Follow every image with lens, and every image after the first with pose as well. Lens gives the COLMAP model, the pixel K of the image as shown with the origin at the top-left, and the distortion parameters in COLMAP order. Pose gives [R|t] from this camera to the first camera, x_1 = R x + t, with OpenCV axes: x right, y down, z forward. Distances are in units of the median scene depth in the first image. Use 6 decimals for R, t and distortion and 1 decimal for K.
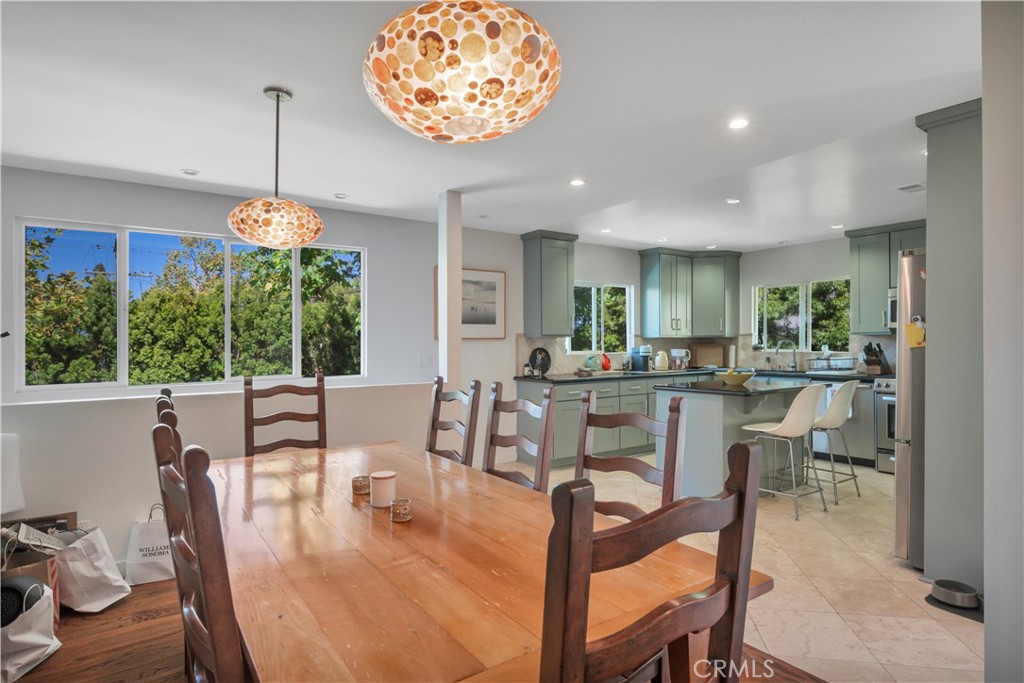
lens RADIAL K [[541.4, 0, 511.1], [0, 541.4, 340.7], [0, 0, 1]] dist [0.000195, 0.000028]
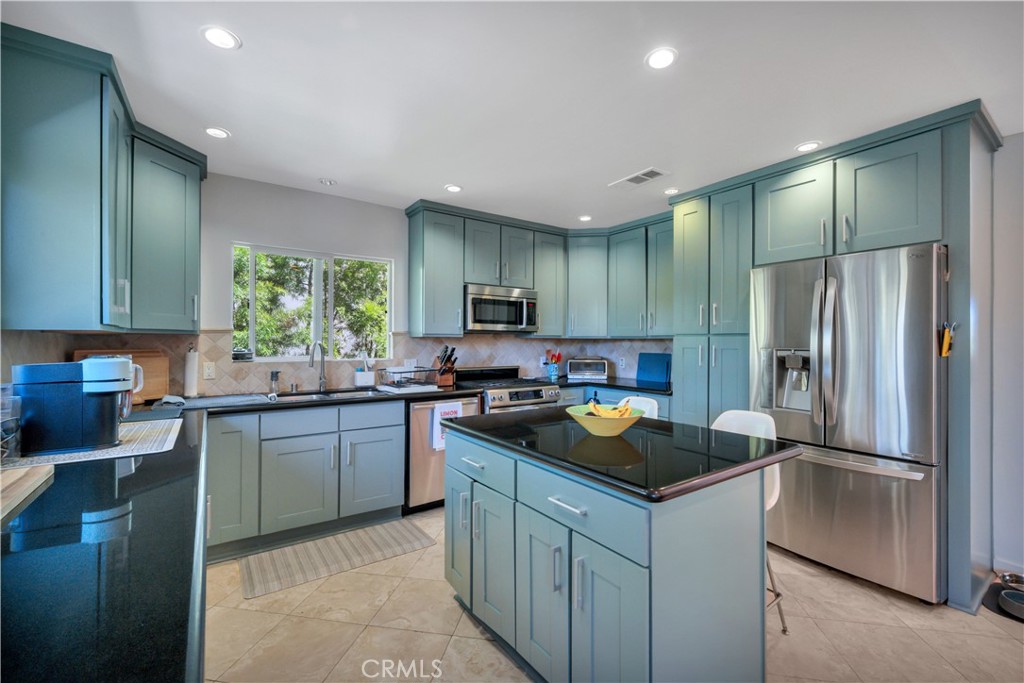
lens RADIAL K [[432.3, 0, 512.1], [0, 432.3, 346.7], [0, 0, 1]] dist [-0.000776, -0.000446]
pose [[0.000764, -0.002853, 0.999996, 0.015429], [-0.008713, 0.999958, 0.002860, 0.000611], [-0.999962, -0.008715, 0.000739, 0.786307]]
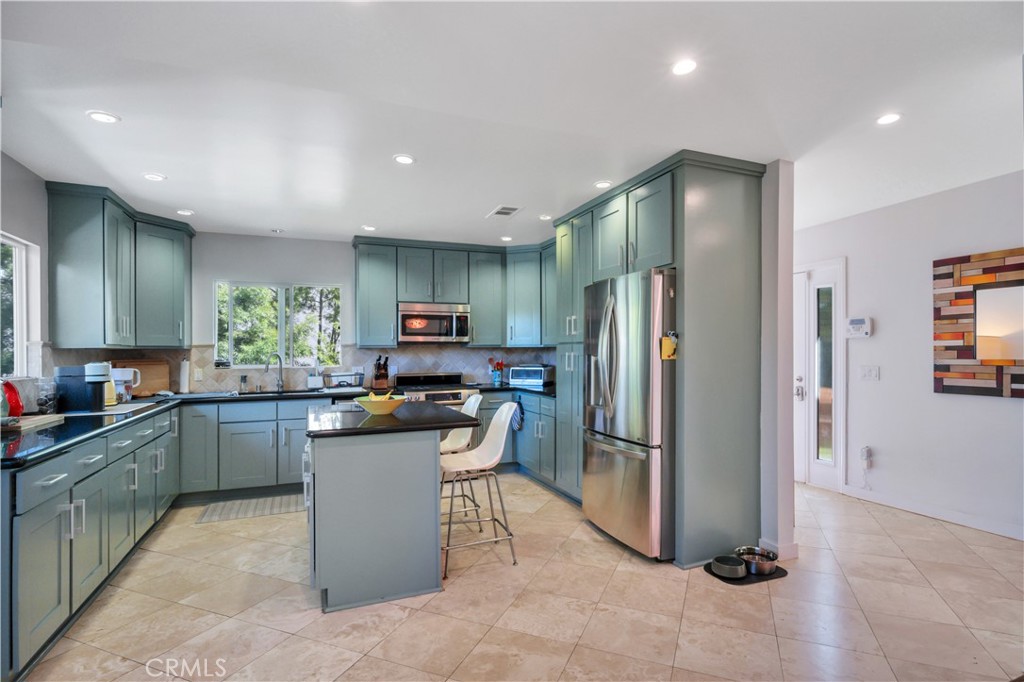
lens RADIAL K [[507.5, 0, 512.0], [0, 507.5, 356.0], [0, 0, 1]] dist [-0.002747, -0.000203]
pose [[0.223261, -0.002381, 0.974756, -0.148231], [0.001234, 0.999997, 0.002160, 0.001633], [-0.974758, 0.000720, 0.223263, 0.493628]]
